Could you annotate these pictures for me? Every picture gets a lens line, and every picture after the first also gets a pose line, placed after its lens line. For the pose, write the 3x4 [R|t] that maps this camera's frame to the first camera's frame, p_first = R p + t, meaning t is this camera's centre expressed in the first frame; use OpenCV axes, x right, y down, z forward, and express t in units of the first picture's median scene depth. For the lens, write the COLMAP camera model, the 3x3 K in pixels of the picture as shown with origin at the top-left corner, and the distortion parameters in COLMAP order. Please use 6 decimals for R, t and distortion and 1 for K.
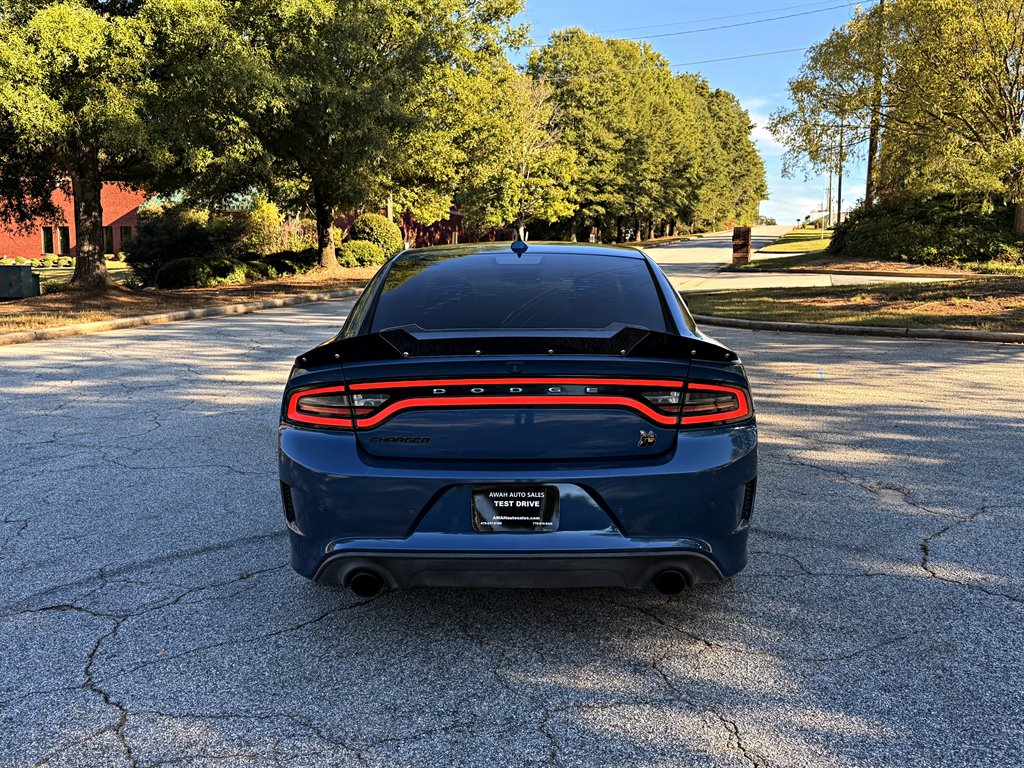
lens RADIAL K [[1013.8, 0, 516.6], [0, 1013.8, 387.6], [0, 0, 1]] dist [0.022336, 0.000000]
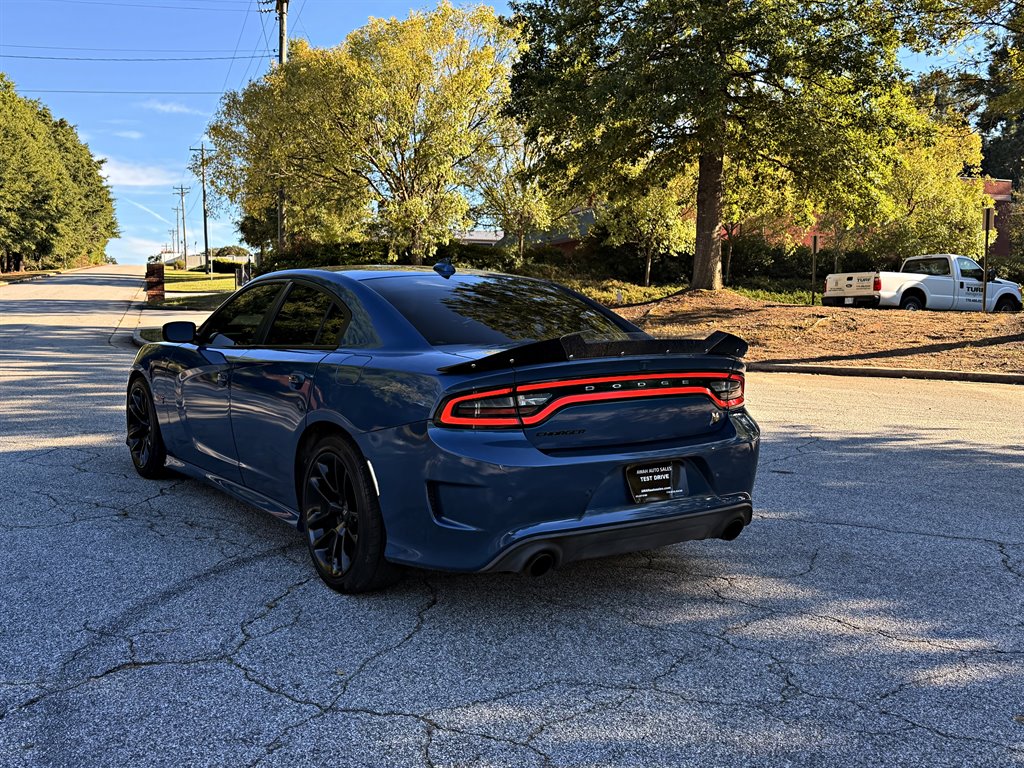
lens RADIAL K [[1013.8, 0, 516.5], [0, 1013.8, 377.2], [0, 0, 1]] dist [0.022336, 0.000000]
pose [[0.805302, -0.031084, 0.592049, -0.780944], [0.061128, 0.997656, -0.030766, 0.019945], [-0.589705, 0.060966, 0.805314, 0.101877]]
